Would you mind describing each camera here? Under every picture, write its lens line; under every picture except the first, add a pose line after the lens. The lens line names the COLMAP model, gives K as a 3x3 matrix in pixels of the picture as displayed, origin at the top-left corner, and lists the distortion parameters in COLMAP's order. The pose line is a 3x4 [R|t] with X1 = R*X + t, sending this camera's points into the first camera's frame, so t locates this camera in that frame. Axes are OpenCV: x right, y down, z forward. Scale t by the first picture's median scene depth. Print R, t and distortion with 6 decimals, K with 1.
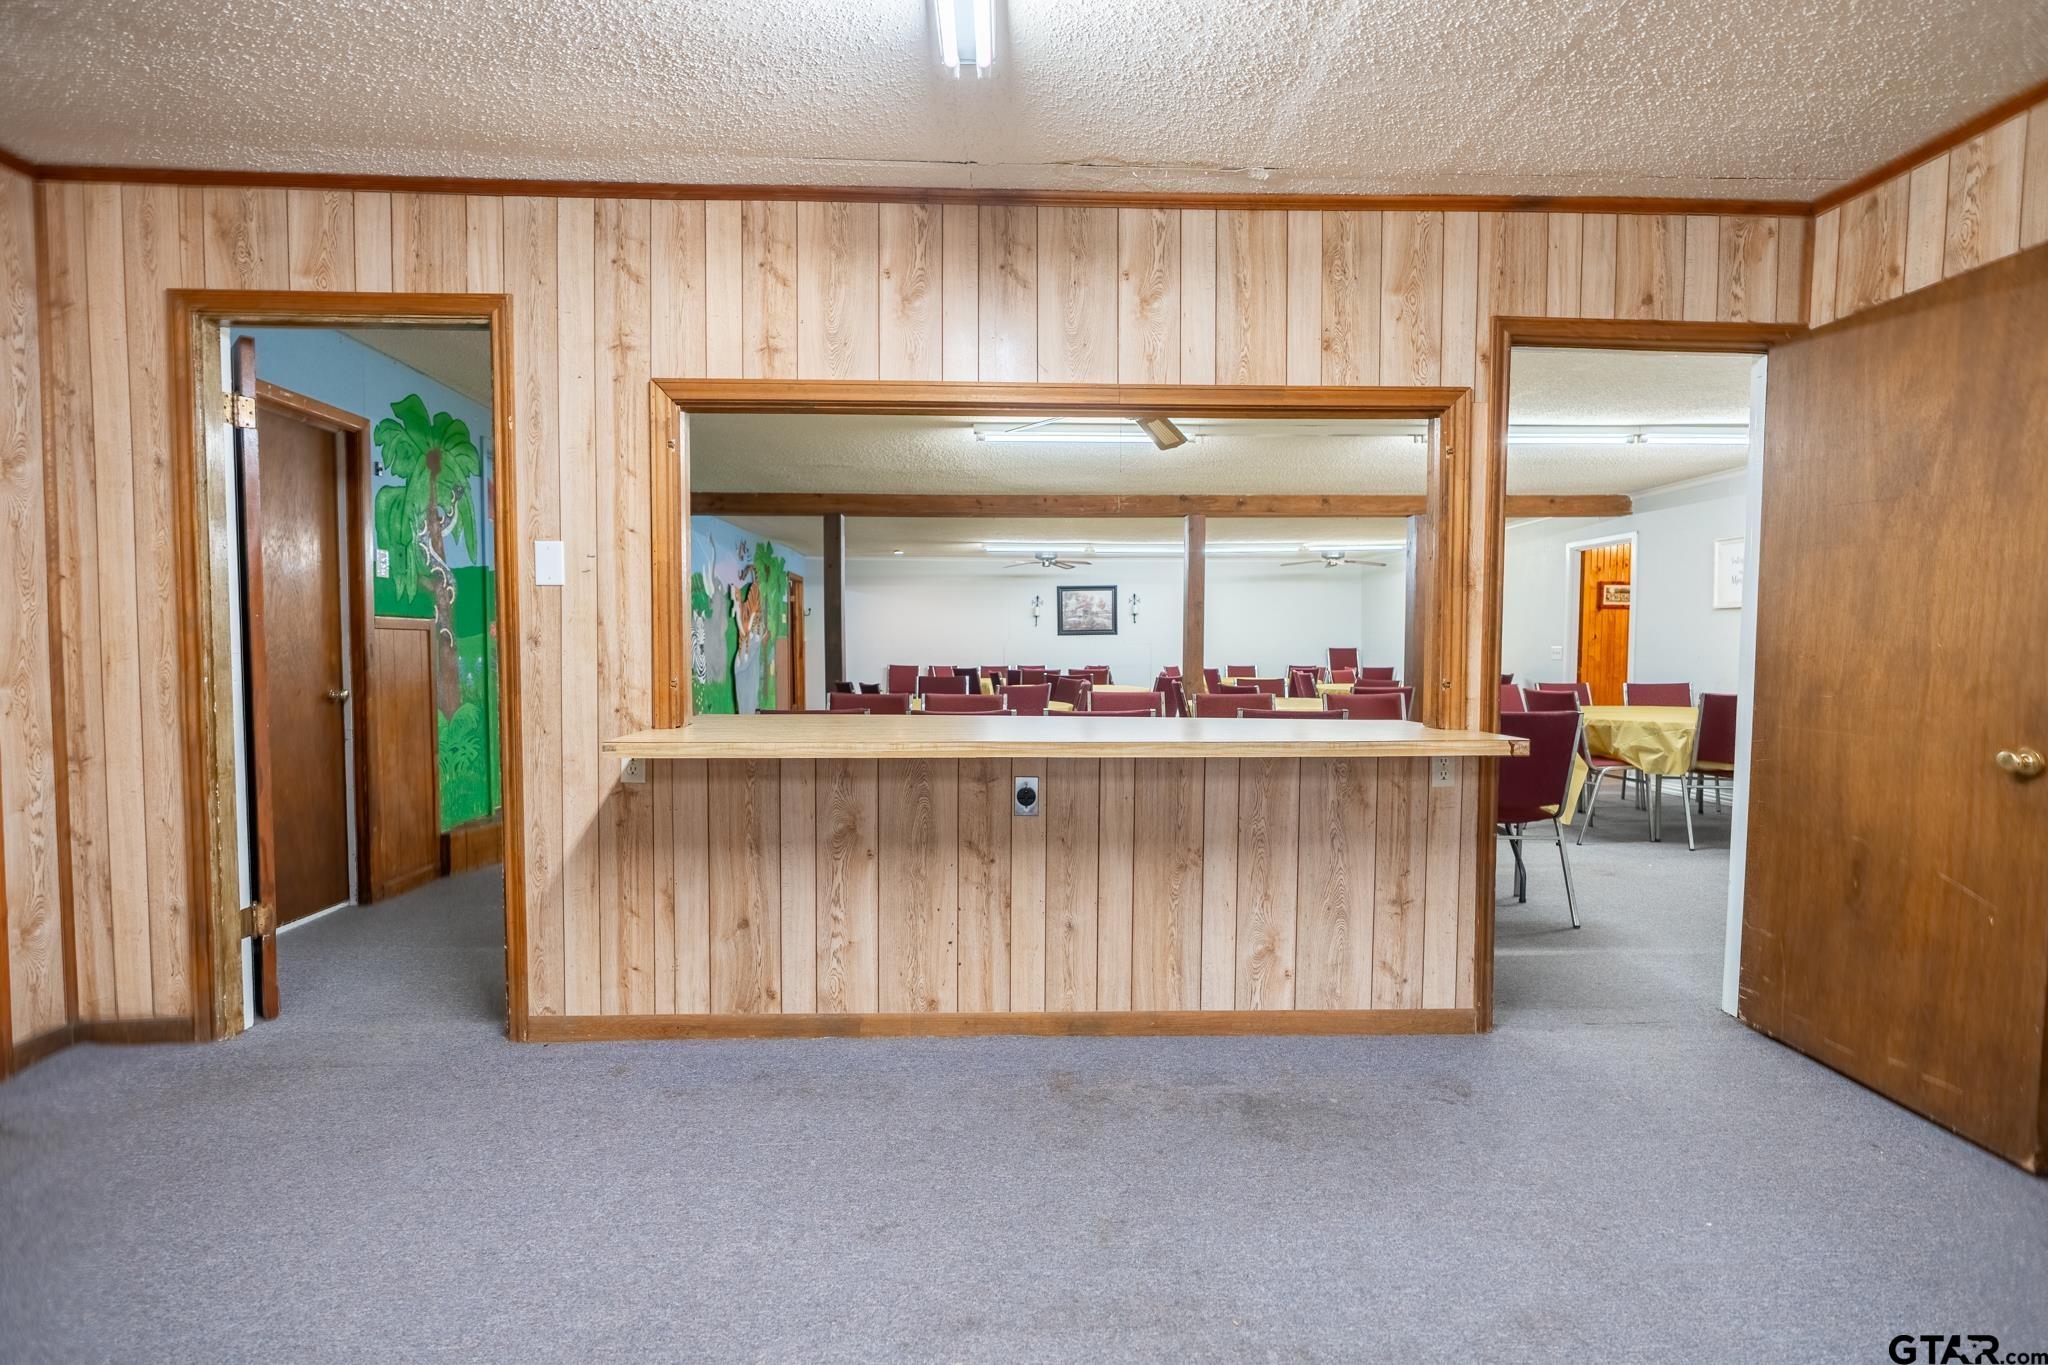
lens RADIAL K [[922.5, 0, 1014.7], [0, 922.5, 685.7], [0, 0, 1]] dist [-0.004014, 0.000702]
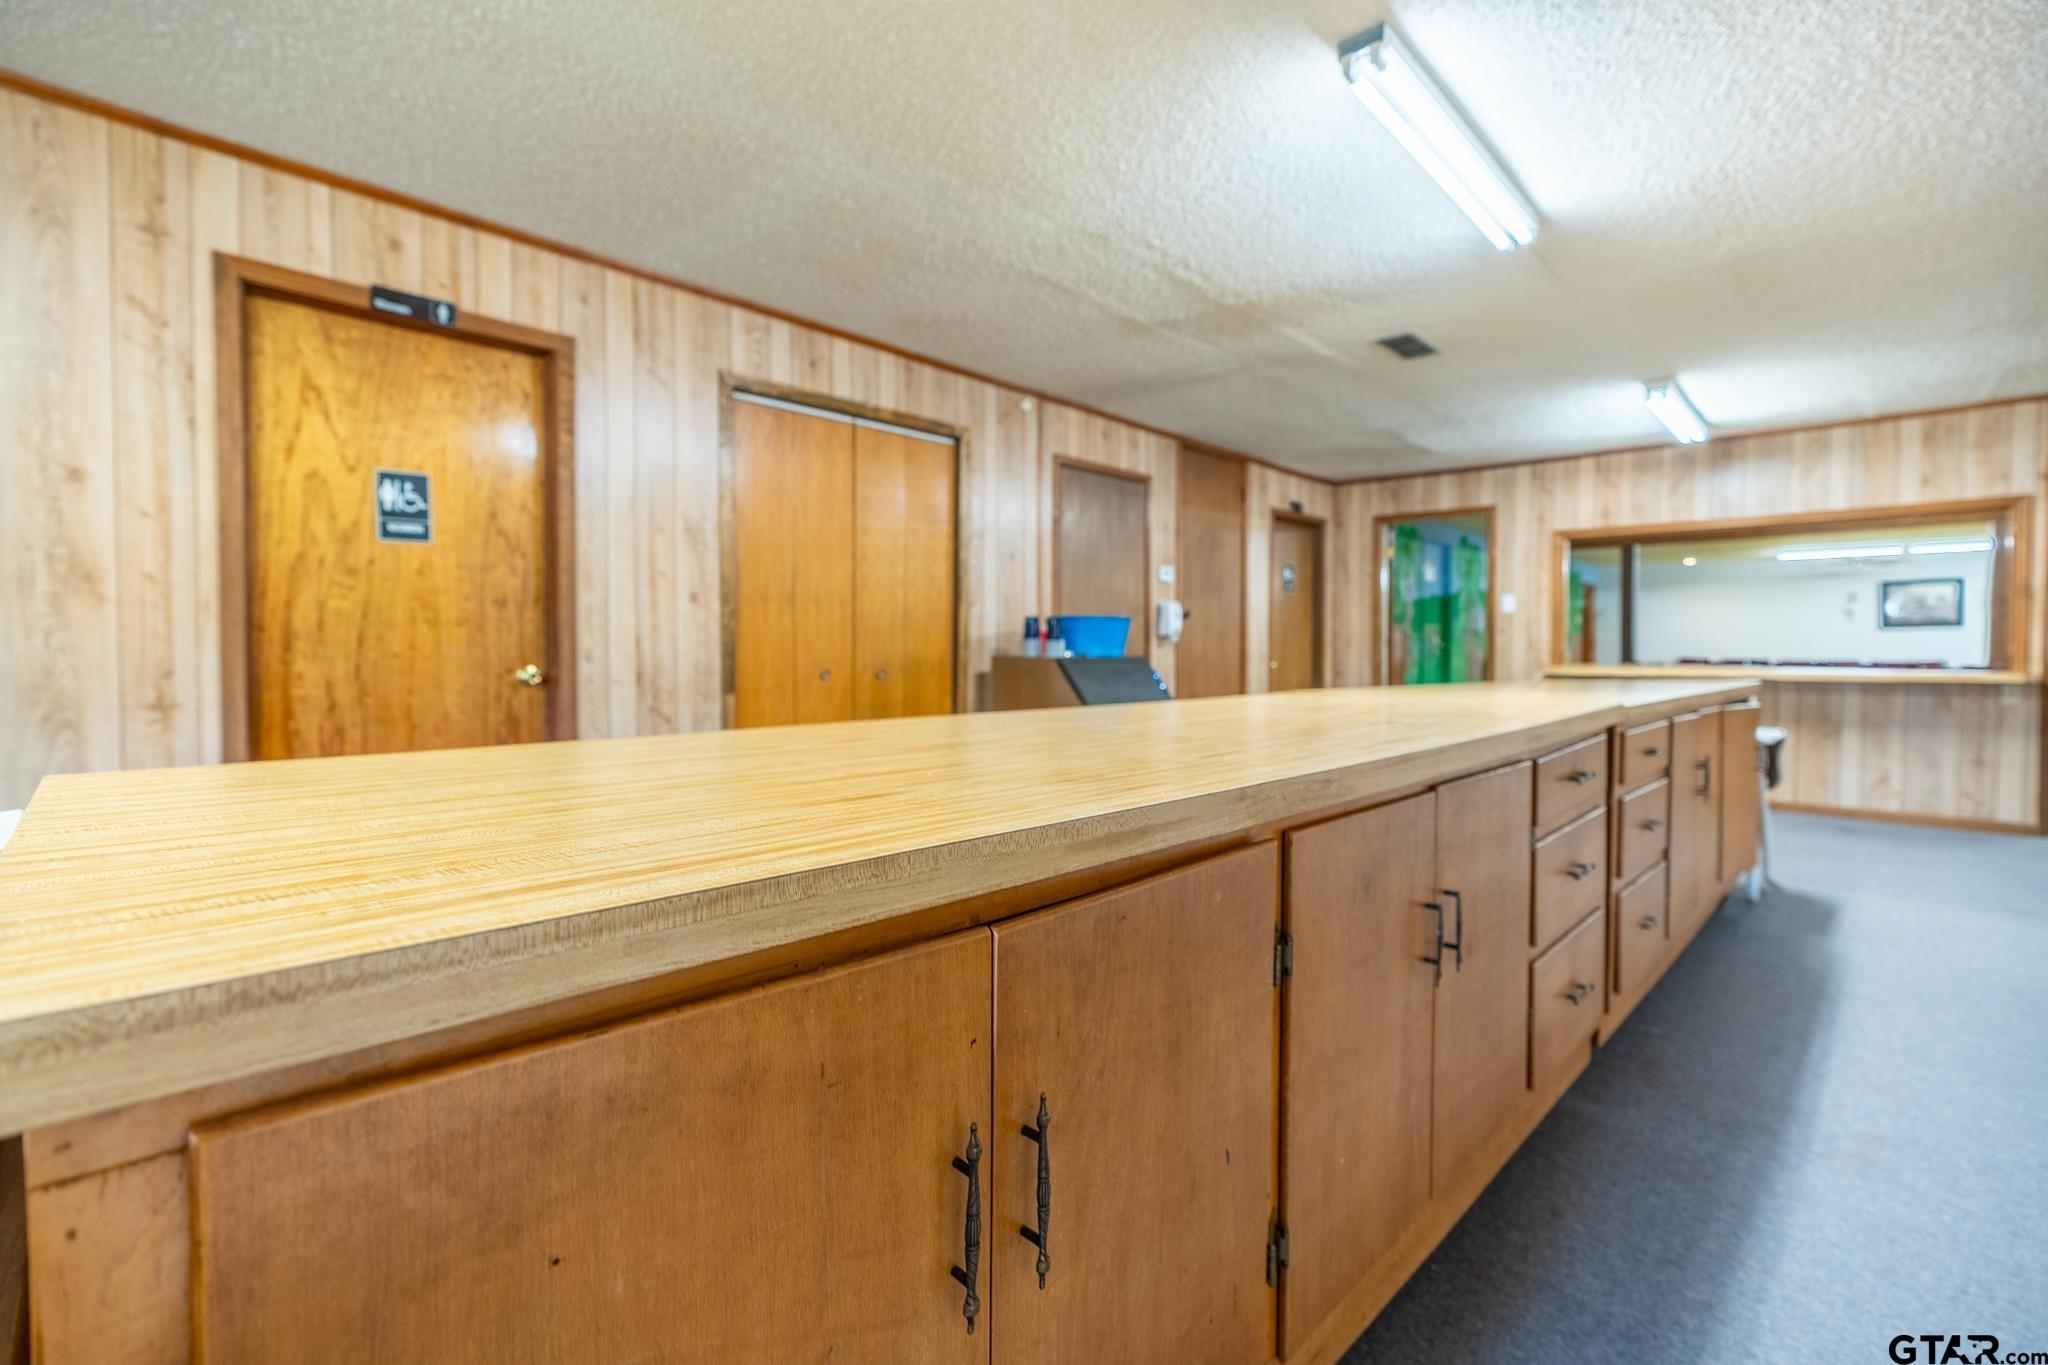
lens RADIAL K [[922.5, 0, 1026.1], [0, 922.5, 664.0], [0, 0, 1]] dist [-0.004014, 0.000702]
pose [[0.720328, 0.008840, -0.693577, 0.323635], [-0.027994, 0.999475, -0.016336, 0.119585], [0.693068, 0.031183, 0.720197, -1.815266]]
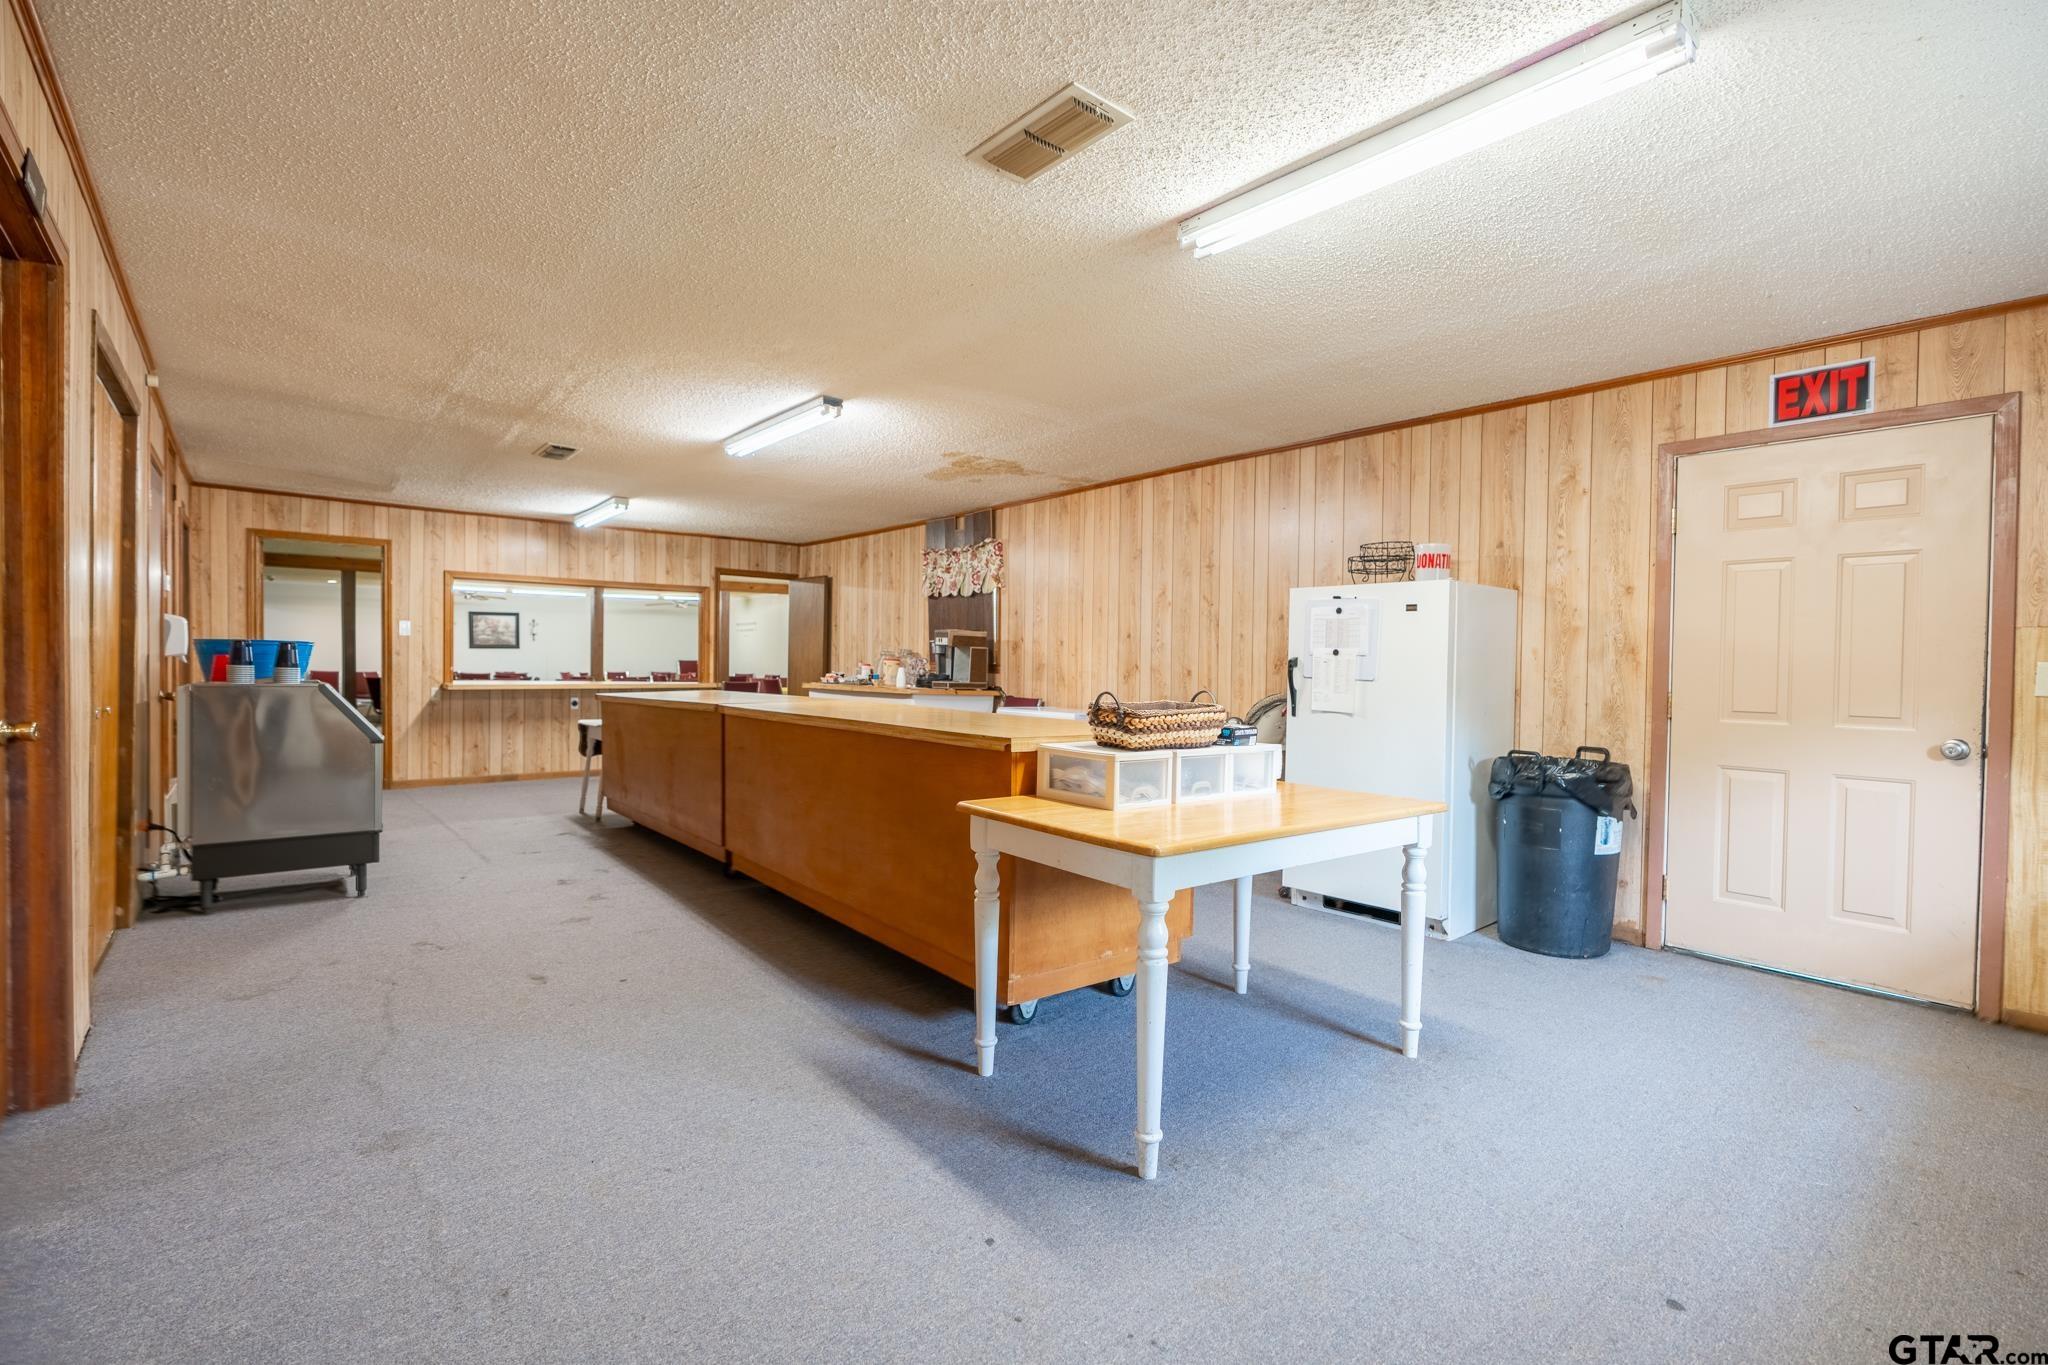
lens RADIAL K [[922.5, 0, 1041.5], [0, 922.5, 678.4], [0, 0, 1]] dist [-0.004014, 0.000702]
pose [[0.768942, -0.002260, 0.639315, -0.812389], [0.016575, 0.999728, -0.016401, 0.113580], [-0.639104, 0.023208, 0.768770, -2.601812]]
